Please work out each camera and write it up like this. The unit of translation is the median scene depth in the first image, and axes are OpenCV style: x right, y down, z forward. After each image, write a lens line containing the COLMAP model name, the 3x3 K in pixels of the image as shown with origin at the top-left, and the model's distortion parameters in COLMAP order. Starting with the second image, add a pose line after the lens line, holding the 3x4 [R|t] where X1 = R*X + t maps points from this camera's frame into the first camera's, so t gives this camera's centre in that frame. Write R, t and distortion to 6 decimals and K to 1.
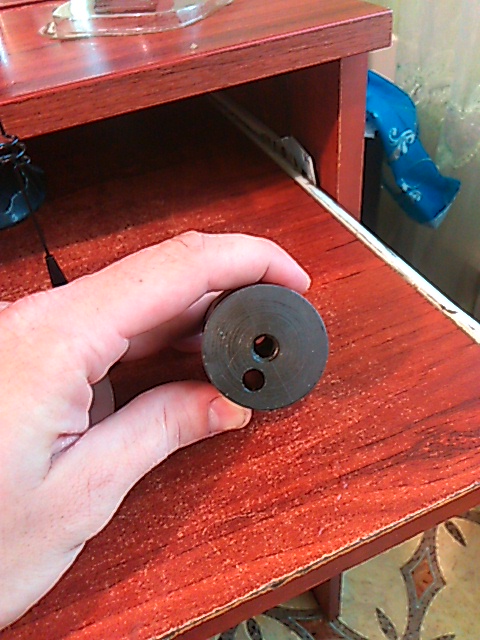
lens RADIAL K [[548.7, 0, 242.8], [0, 548.7, 329.8], [0, 0, 1]] dist [0.055074, -0.111621]
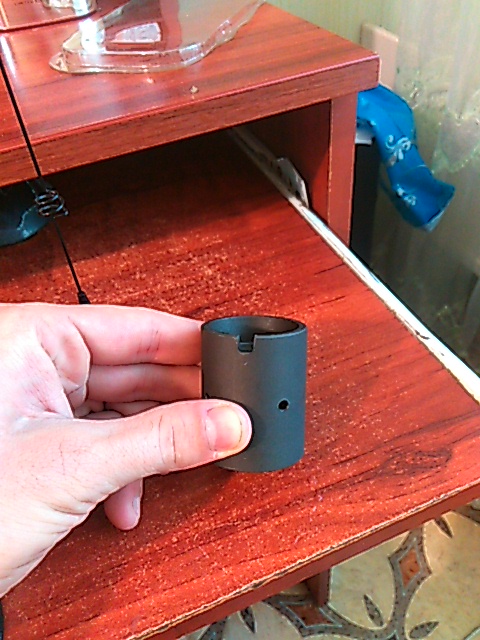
lens RADIAL K [[548.7, 0, 243.1], [0, 548.7, 329.1], [0, 0, 1]] dist [0.055074, -0.111621]
pose [[0.999848, 0.017395, -0.000641, 0.013591], [-0.017371, 0.999476, 0.027304, -0.061989], [0.001115, -0.027289, 0.999627, -0.083393]]
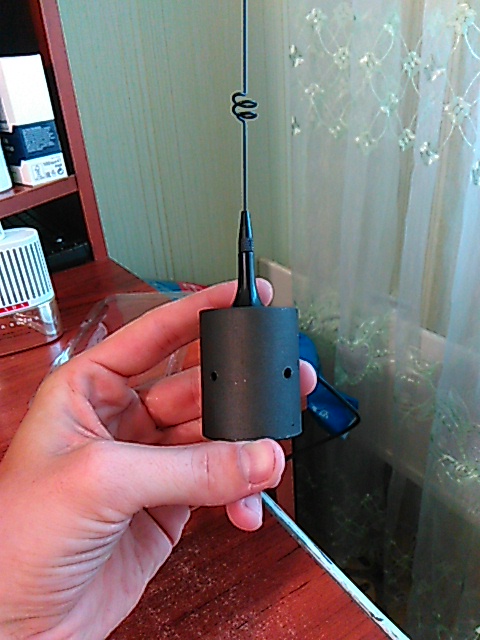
lens RADIAL K [[548.7, 0, 250.2], [0, 548.7, 323.4], [0, 0, 1]] dist [0.055074, -0.111621]
pose [[0.981494, -0.058330, 0.182393, -0.111830], [0.104977, 0.960497, -0.257733, -0.346475], [-0.160154, 0.272110, 0.948845, -0.354610]]
